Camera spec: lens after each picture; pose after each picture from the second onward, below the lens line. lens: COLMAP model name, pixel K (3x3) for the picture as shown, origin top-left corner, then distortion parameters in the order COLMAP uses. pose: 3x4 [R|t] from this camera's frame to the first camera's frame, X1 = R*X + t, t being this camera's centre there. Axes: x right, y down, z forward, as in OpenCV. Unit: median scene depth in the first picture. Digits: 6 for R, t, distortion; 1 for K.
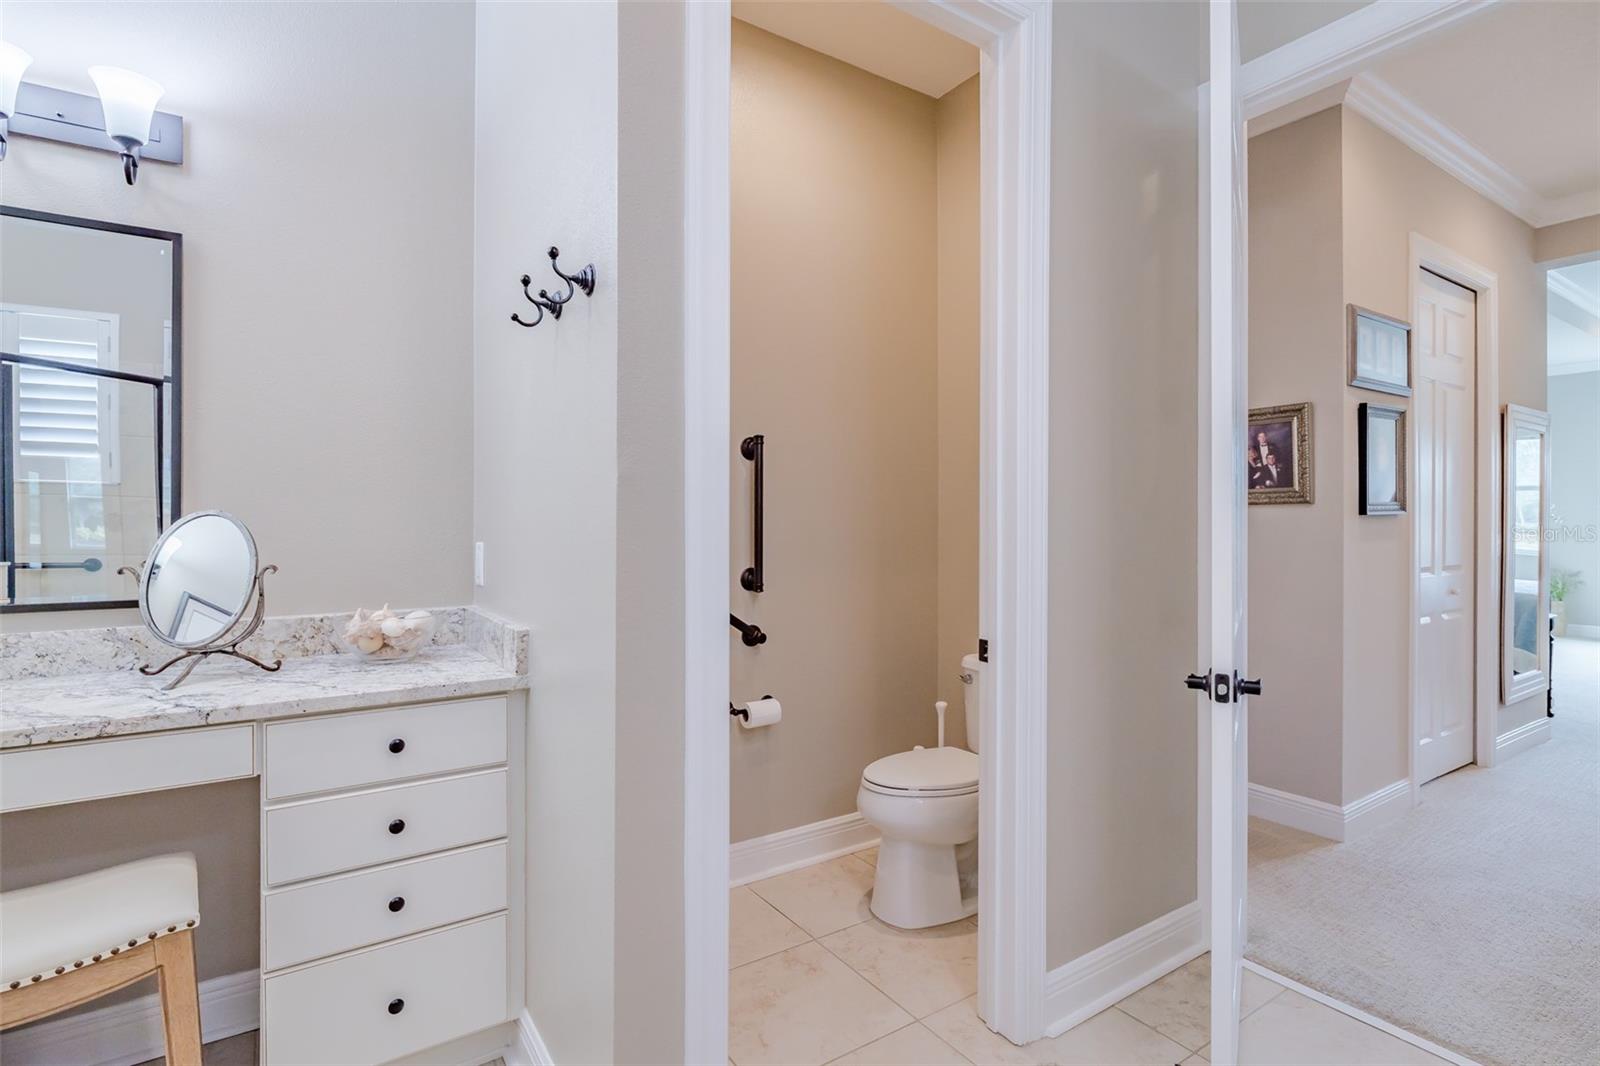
lens RADIAL K [[778.9, 0, 799.3], [0, 778.9, 517.9], [0, 0, 1]] dist [0.000232, -0.000048]
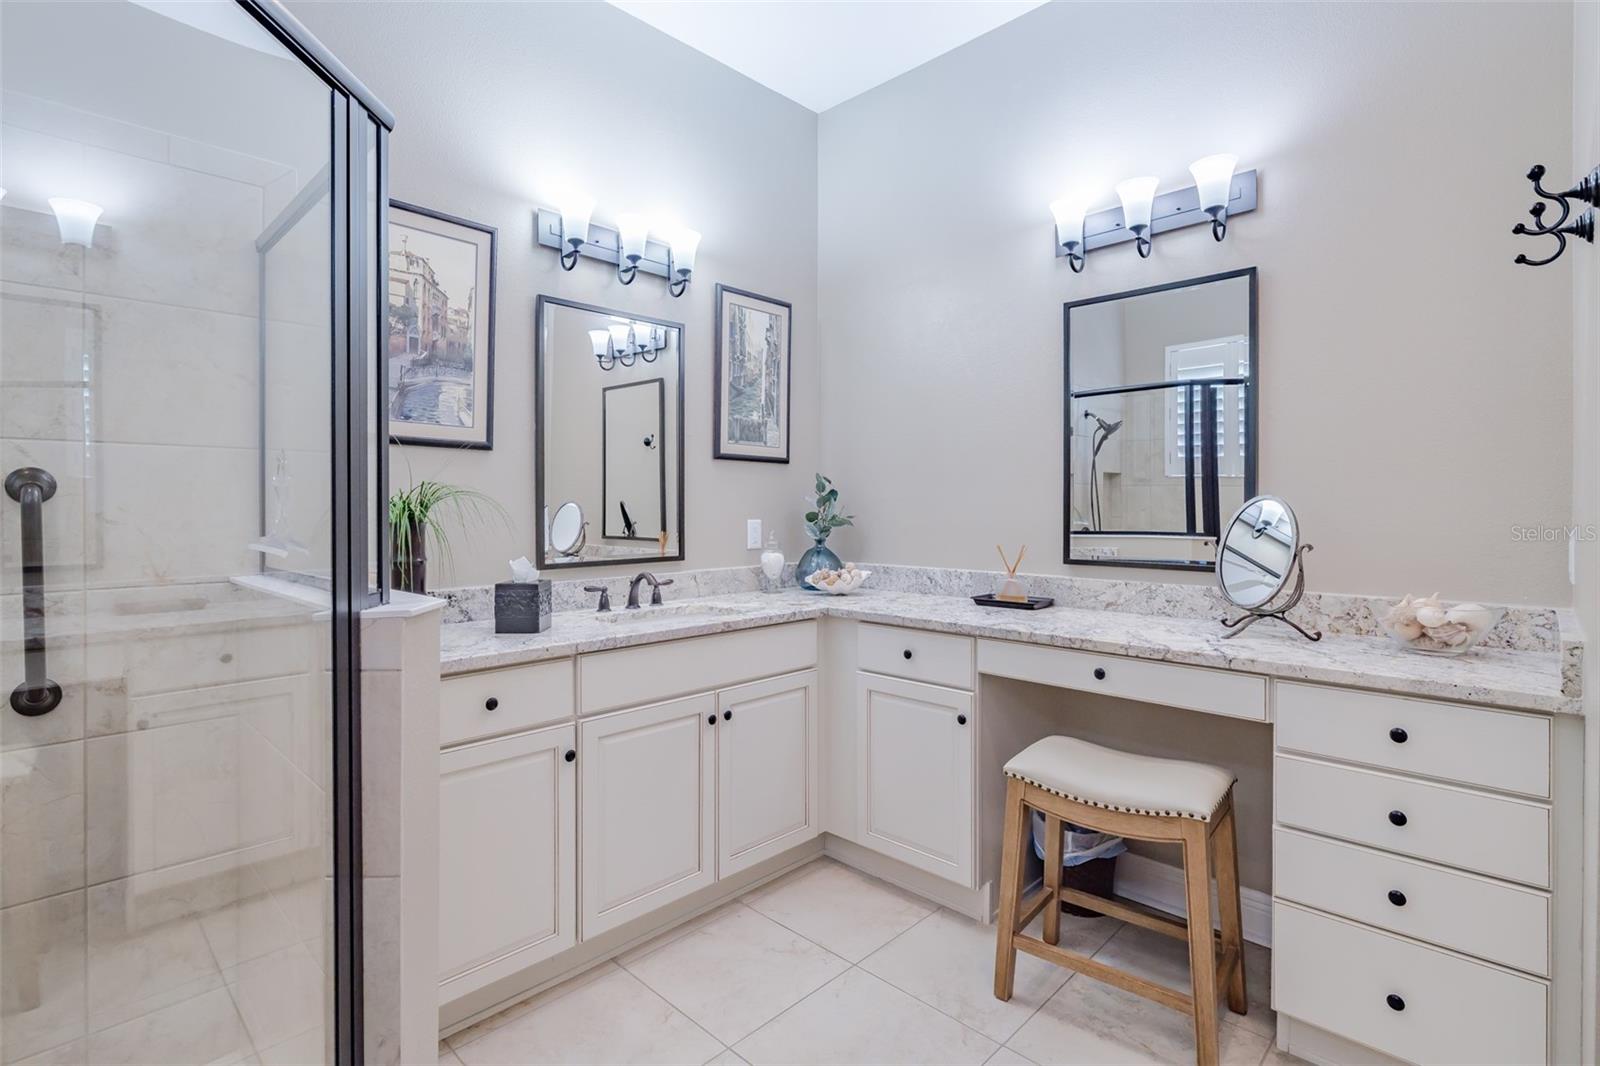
lens RADIAL K [[777.1, 0, 809.5], [0, 777.1, 500.5], [0, 0, 1]] dist [0.004222, 0.000391]
pose [[0.220315, -0.007634, -0.975399, 0.247940], [0.003770, 0.999969, -0.006975, 0.003636], [0.975421, -0.002140, 0.220337, 0.064247]]
